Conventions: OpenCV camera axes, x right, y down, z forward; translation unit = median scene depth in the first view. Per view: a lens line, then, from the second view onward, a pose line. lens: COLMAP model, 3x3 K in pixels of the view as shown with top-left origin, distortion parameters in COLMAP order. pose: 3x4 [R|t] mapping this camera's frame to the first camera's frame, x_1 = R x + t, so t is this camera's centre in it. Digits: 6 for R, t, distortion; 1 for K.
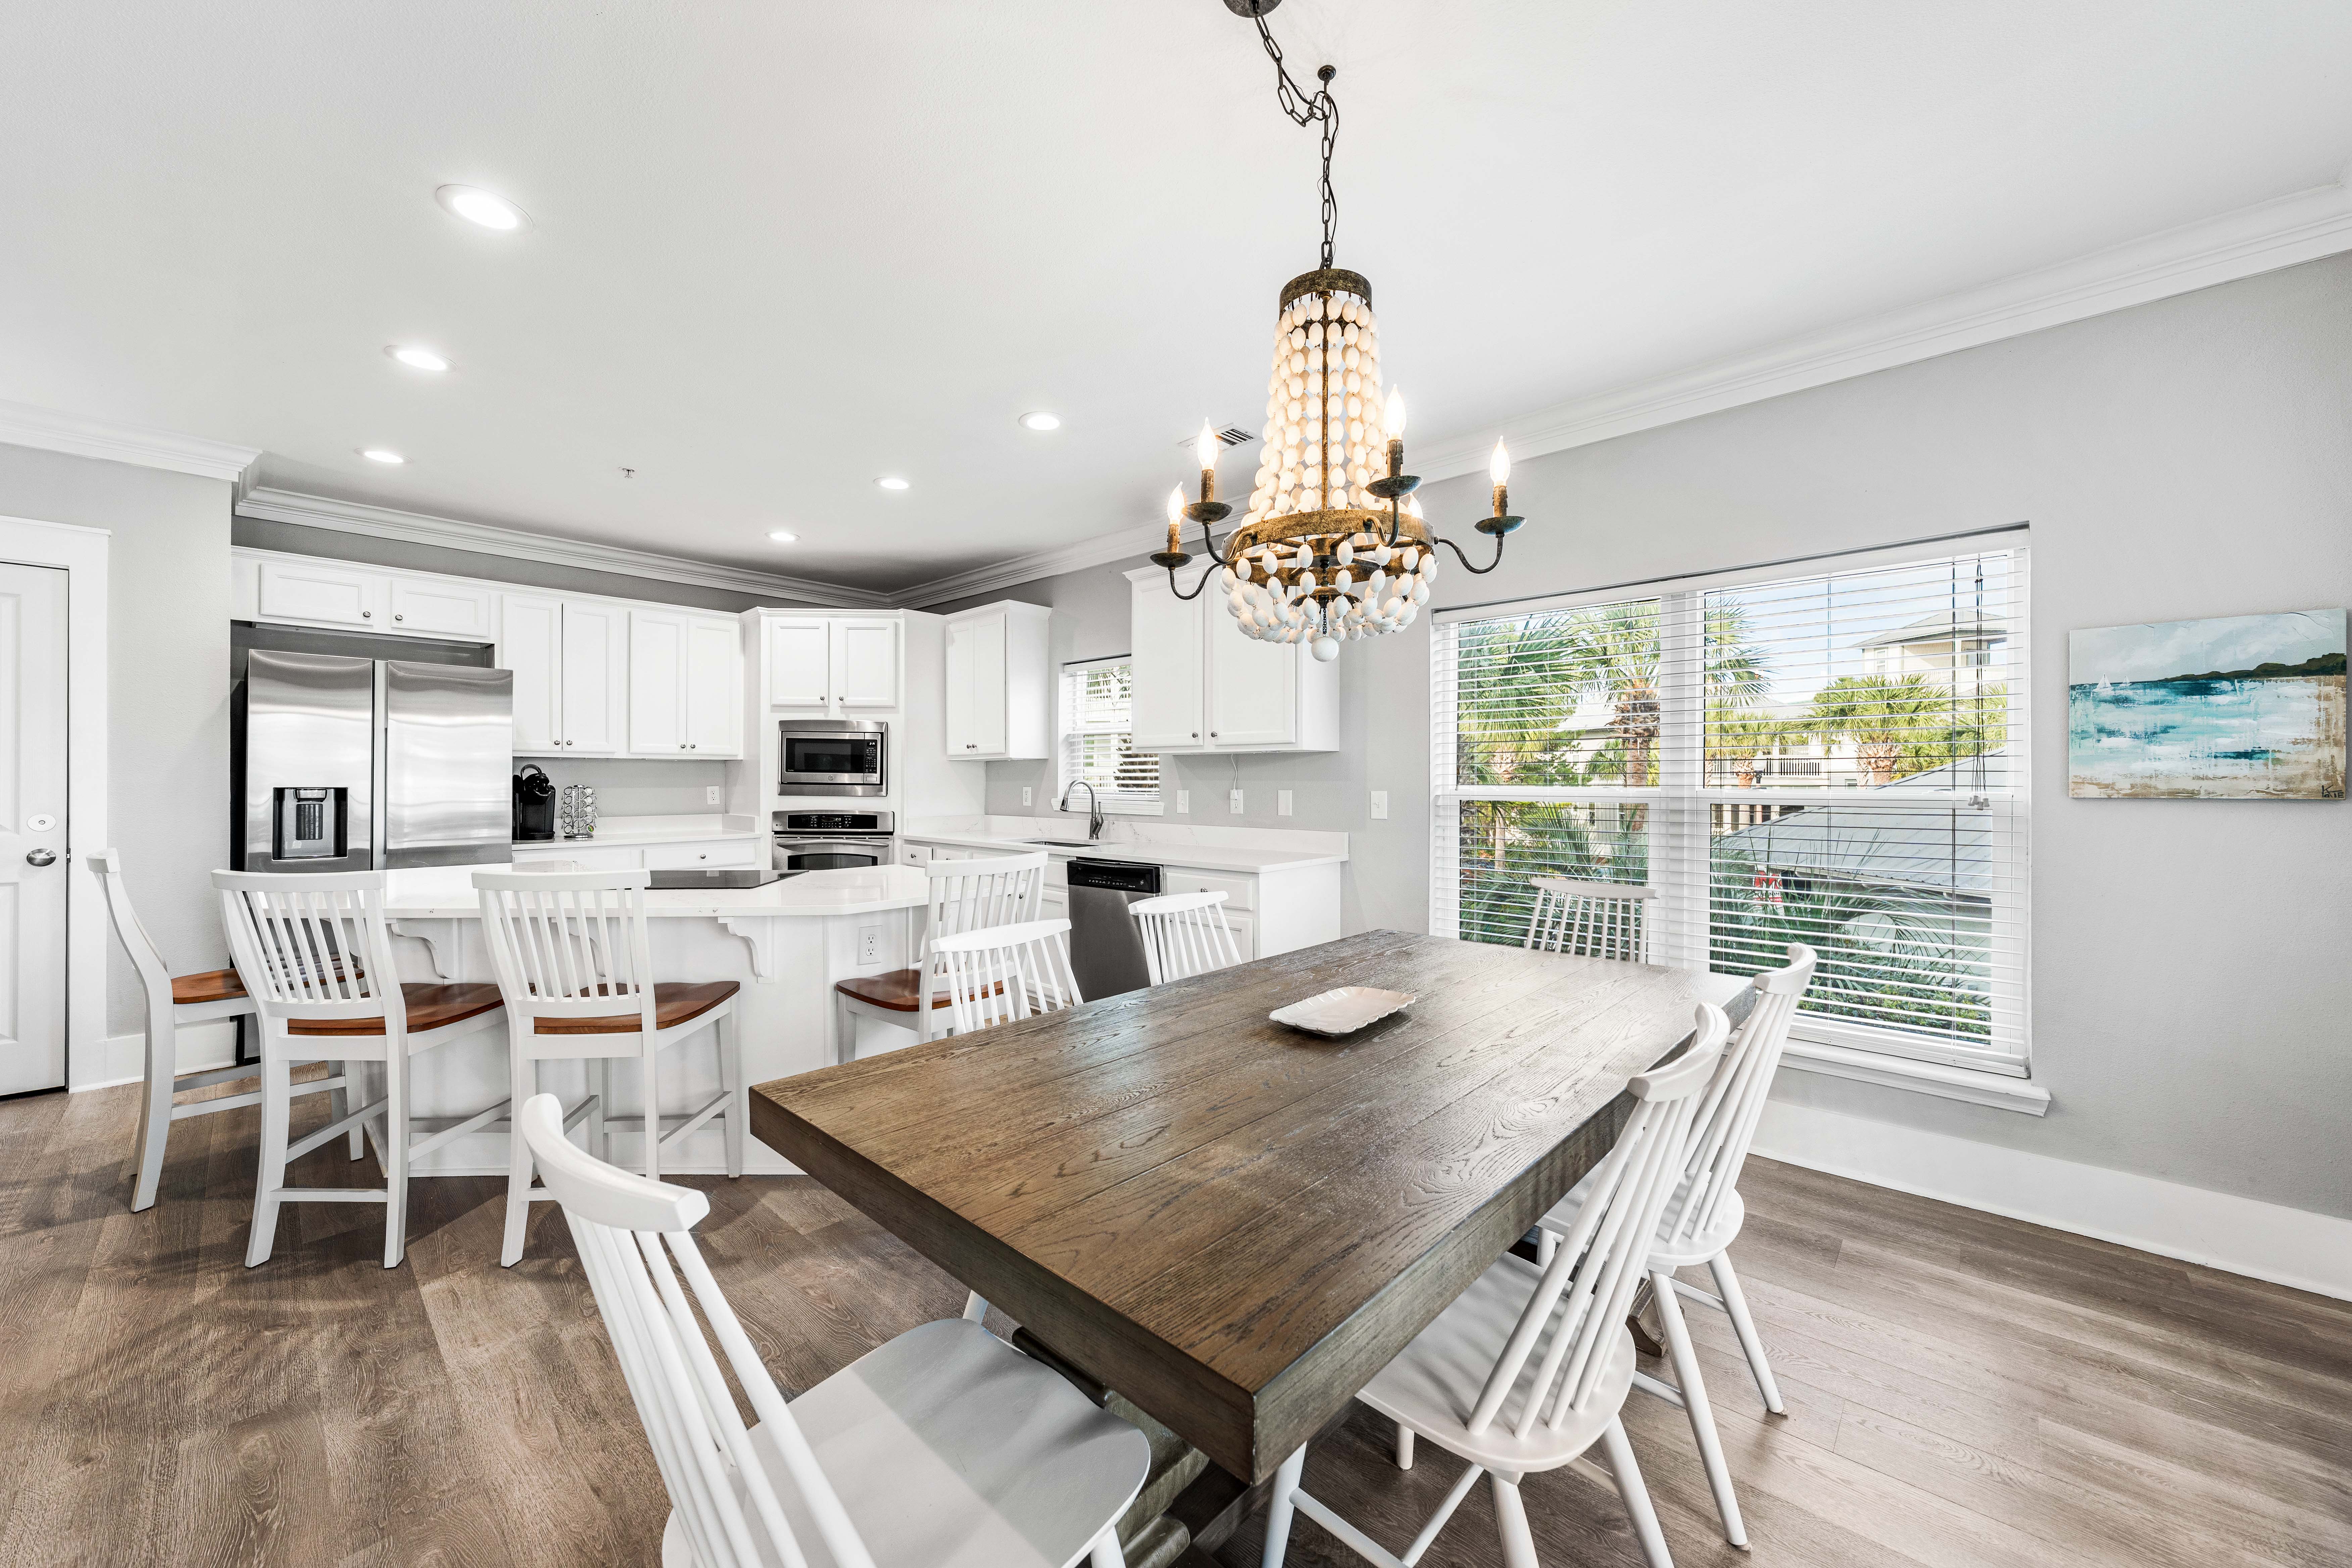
lens RADIAL K [[872.6, 0, 1173.2], [0, 872.6, 779.5], [0, 0, 1]] dist [-0.003373, 0.000351]
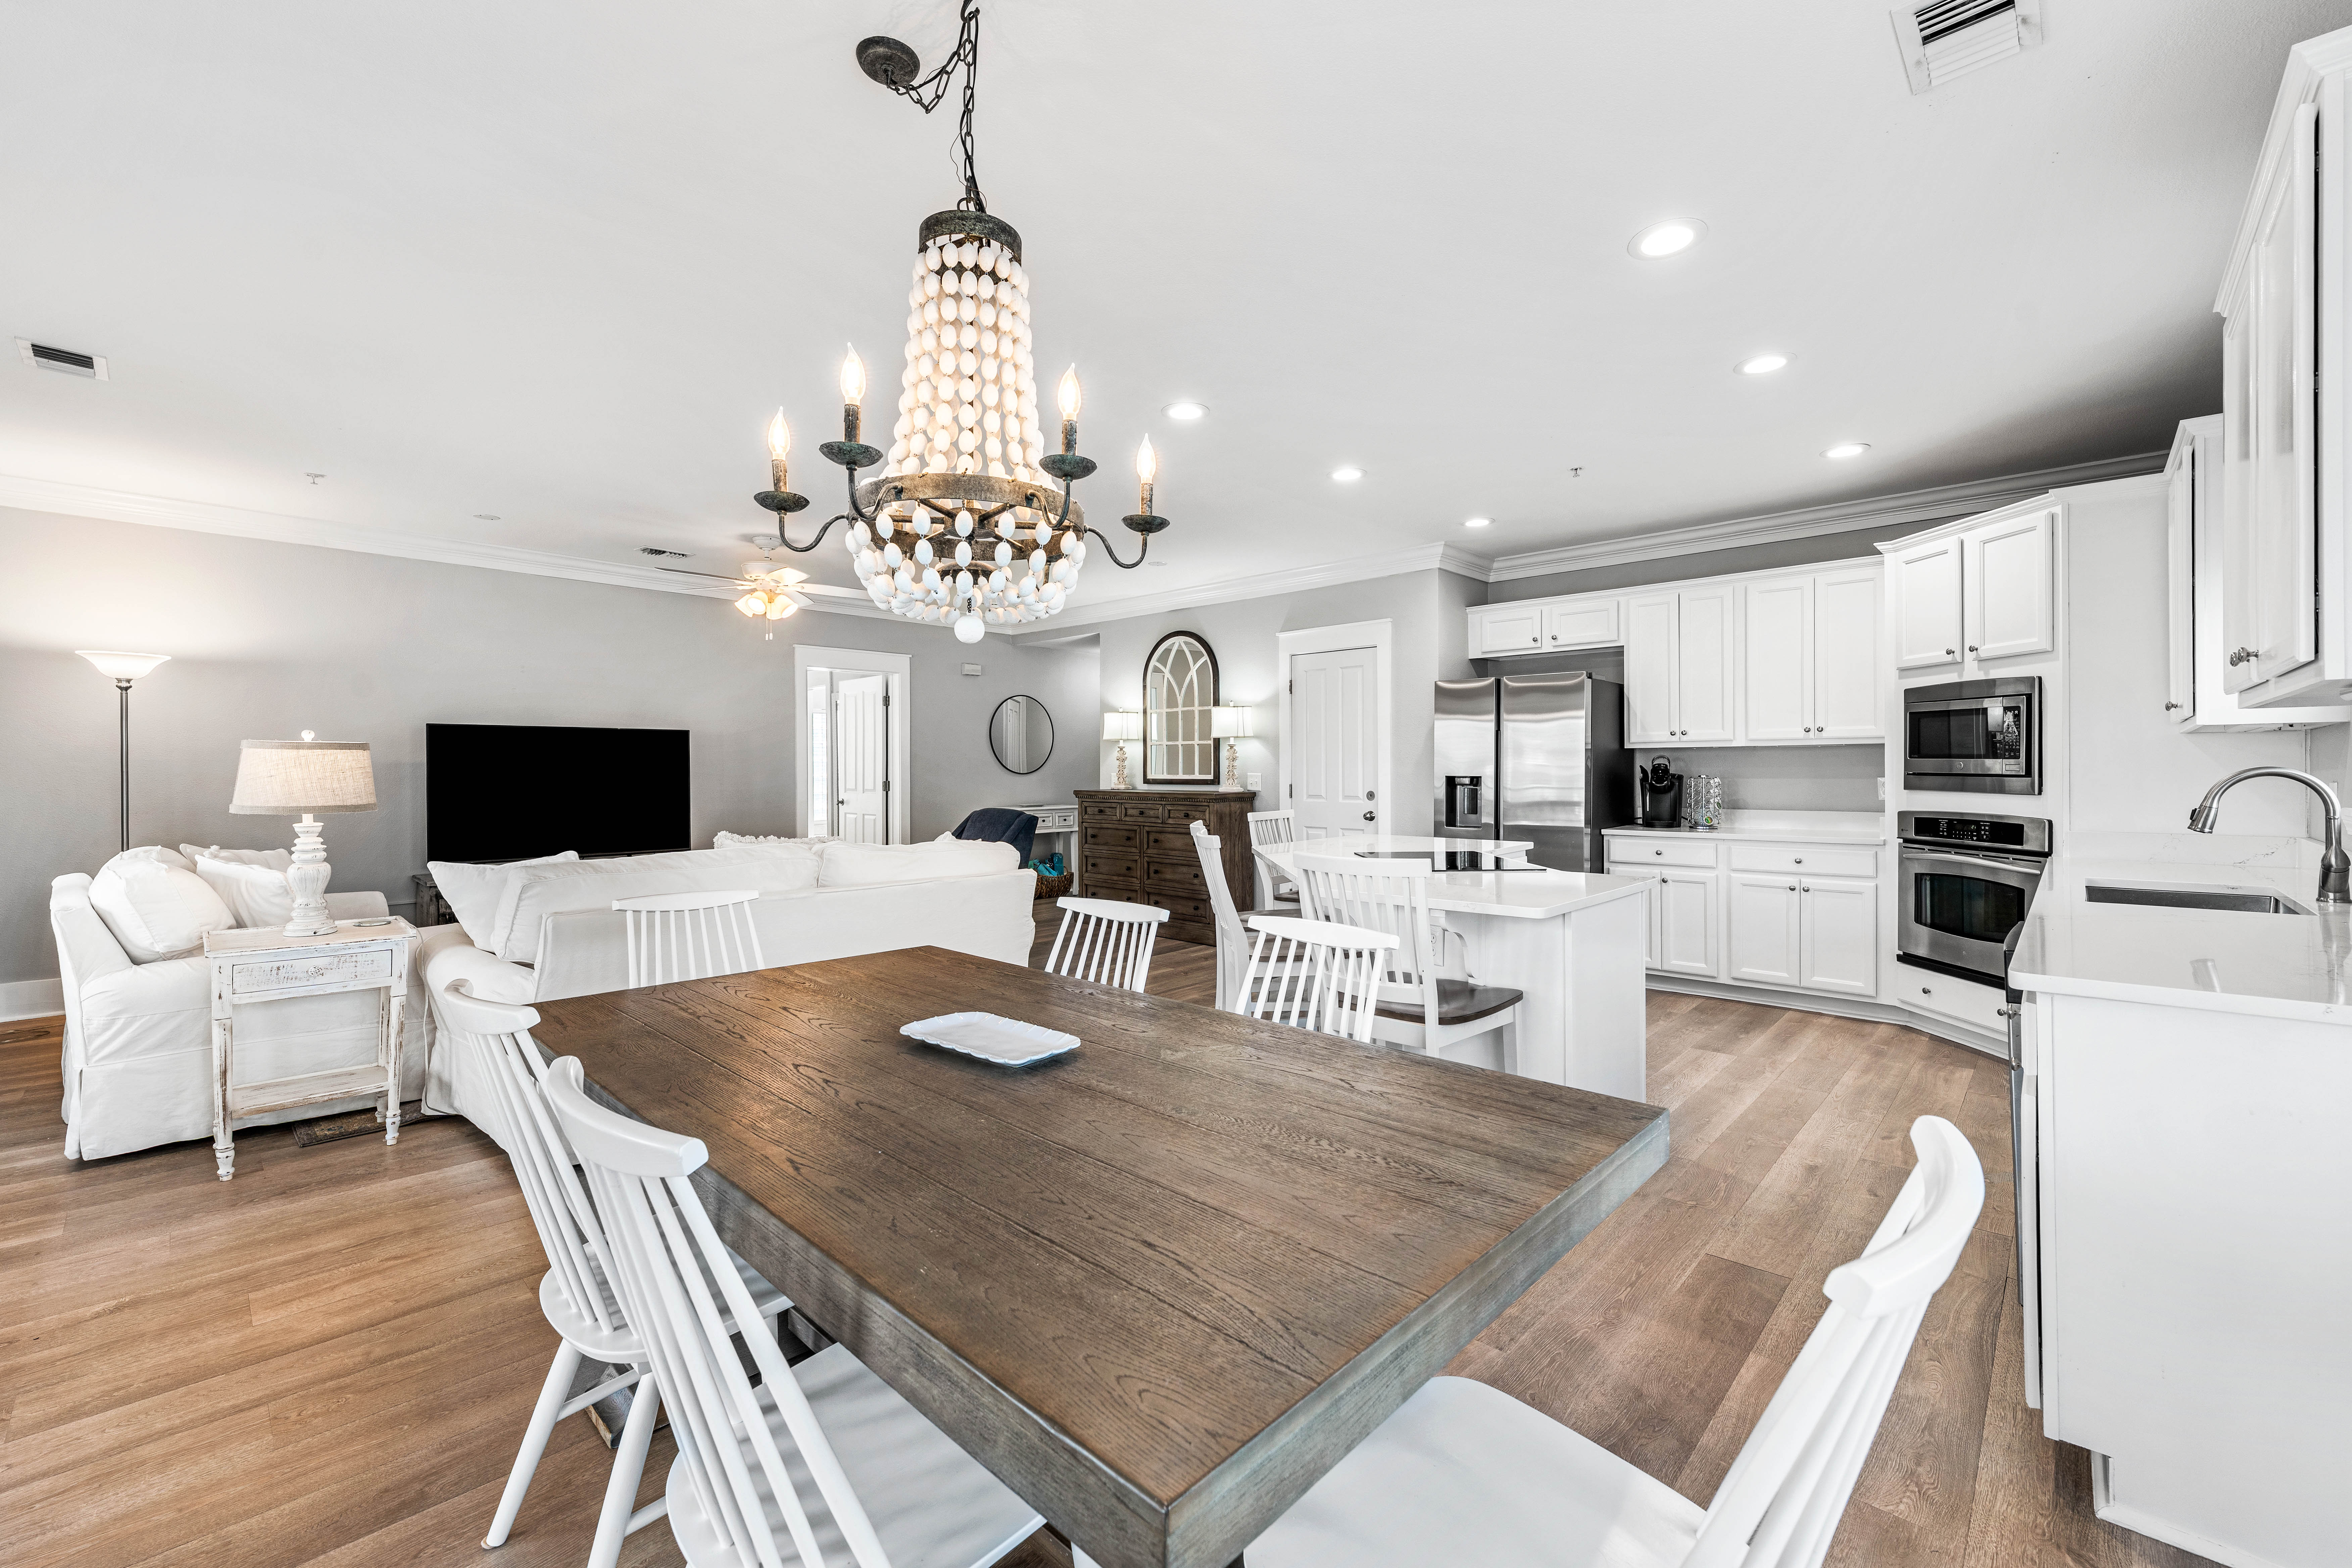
lens RADIAL K [[959.2, 0, 1176.7], [0, 959.2, 771.5], [0, 0, 1]] dist [-0.002438, -0.000094]
pose [[-0.012362, -0.001607, -0.999922, 0.452458], [0.001005, 0.999998, -0.001620, 0.003665], [0.999923, -0.001025, -0.012360, 0.480871]]
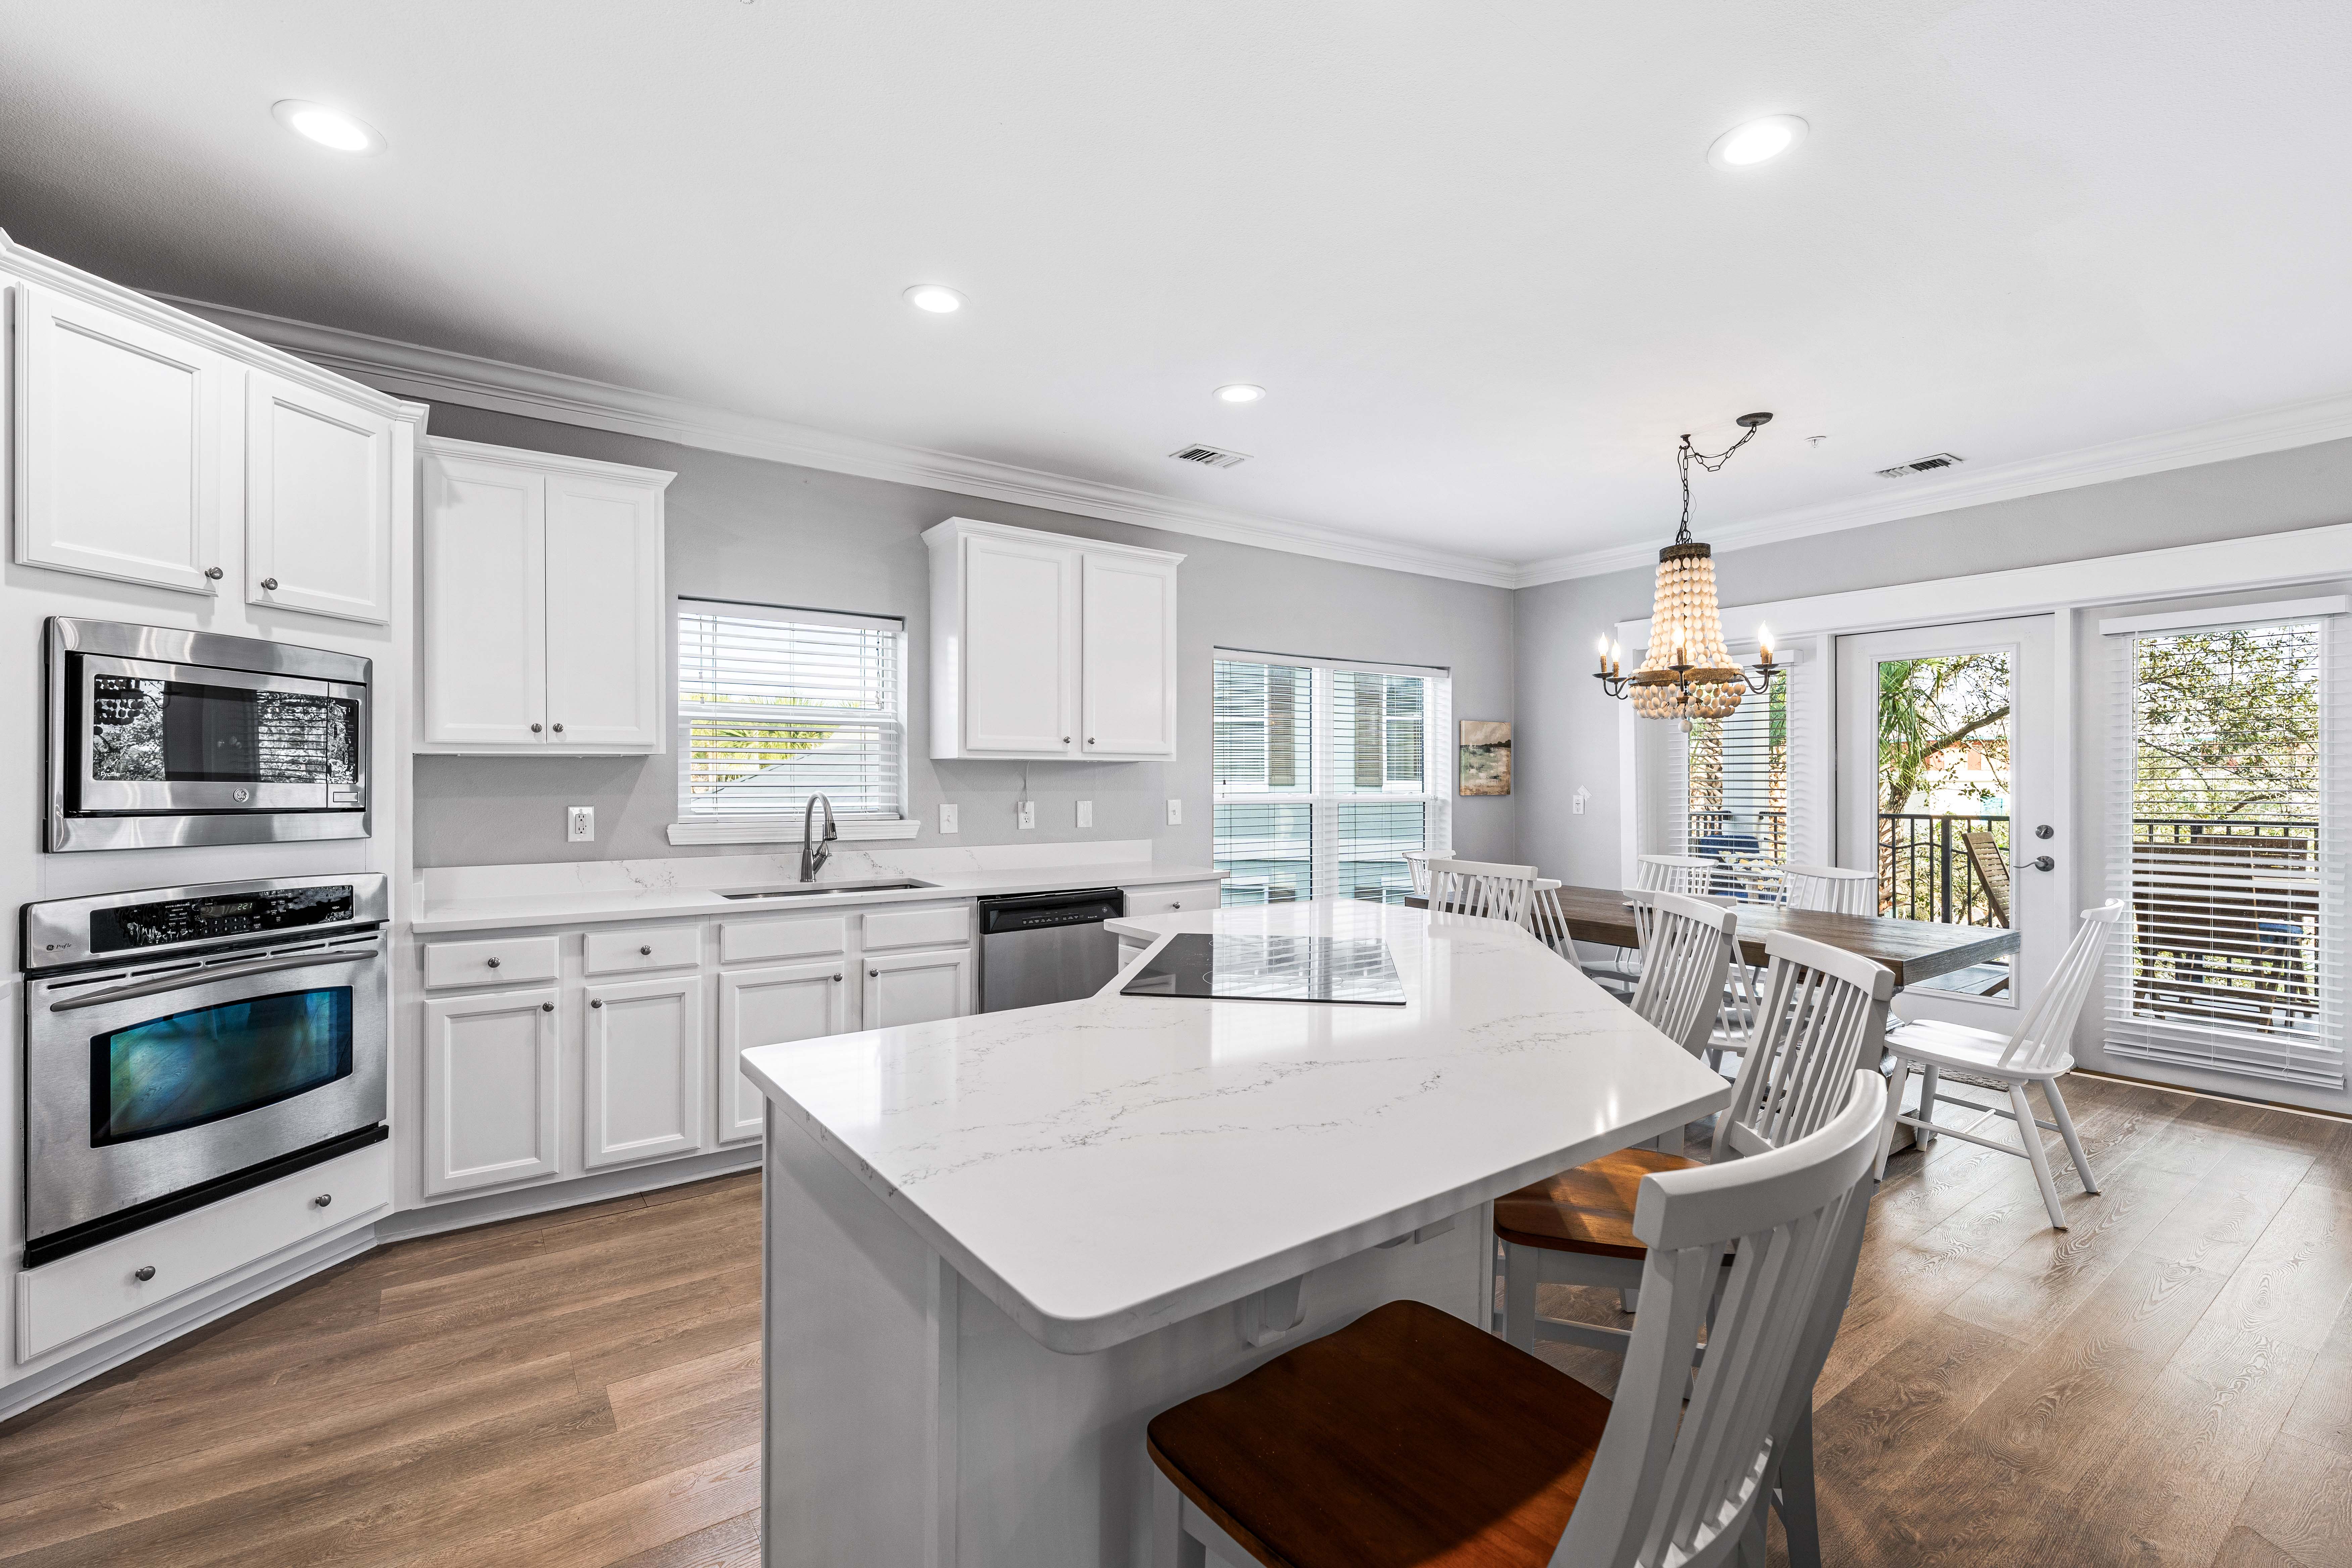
lens RADIAL K [[1020.4, 0, 1181.0], [0, 1020.4, 789.6], [0, 0, 1]] dist [-0.000452, -0.000759]
pose [[0.192324, -0.009809, 0.981282, -0.903158], [-0.000543, 0.999949, 0.010102, -0.010812], [-0.981331, -0.002475, 0.192309, 0.649925]]
